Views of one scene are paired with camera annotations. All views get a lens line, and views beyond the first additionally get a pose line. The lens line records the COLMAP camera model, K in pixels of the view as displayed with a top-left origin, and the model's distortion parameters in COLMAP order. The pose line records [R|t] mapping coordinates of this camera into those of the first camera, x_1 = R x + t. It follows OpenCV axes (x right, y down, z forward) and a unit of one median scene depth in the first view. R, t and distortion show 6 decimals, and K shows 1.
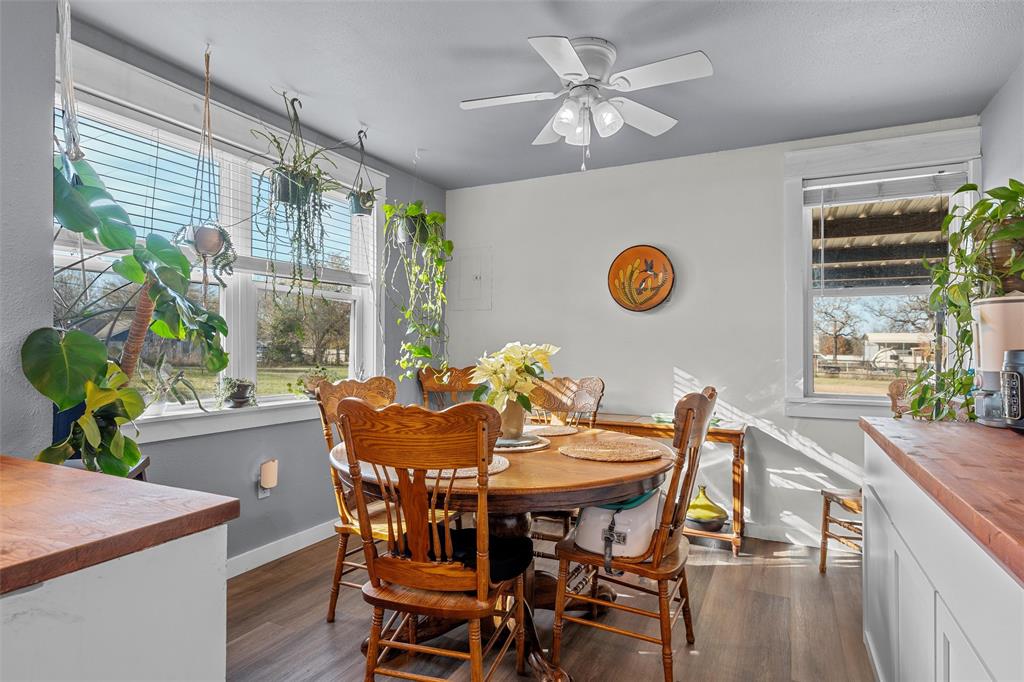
lens RADIAL K [[556.4, 0, 510.8], [0, 556.4, 343.8], [0, 0, 1]] dist [0.000388, 0.001082]
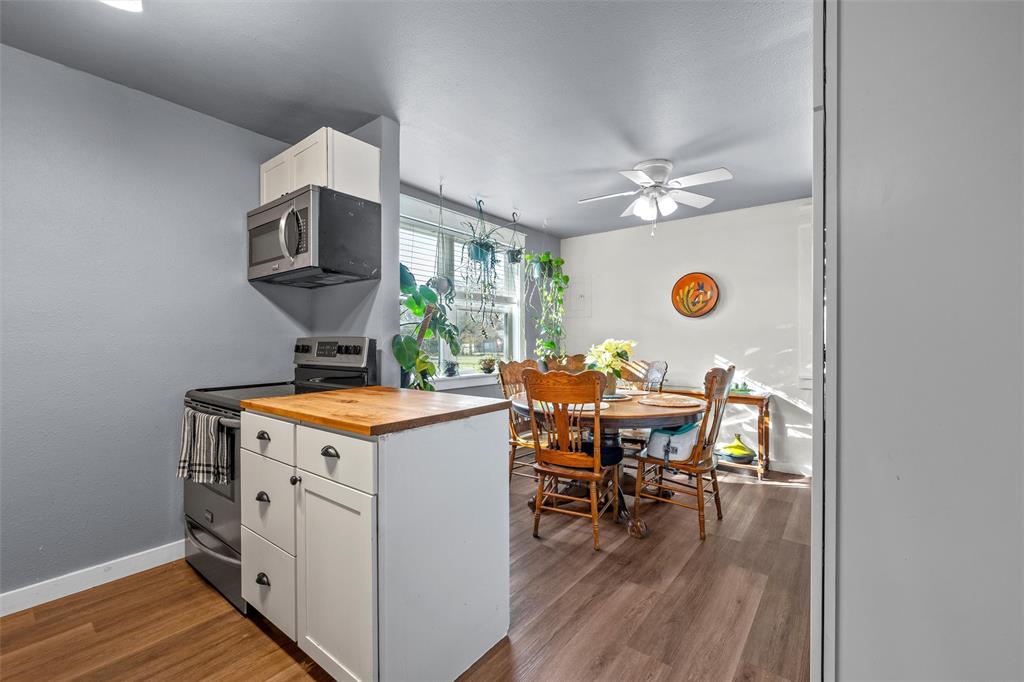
lens RADIAL K [[433.6, 0, 518.6], [0, 433.6, 339.9], [0, 0, 1]] dist [0.022117, 0.000167]
pose [[0.983421, -0.004124, -0.181288, -0.027723], [0.004520, 0.999988, 0.001769, -0.004172], [0.181278, -0.002559, 0.983428, -0.345226]]
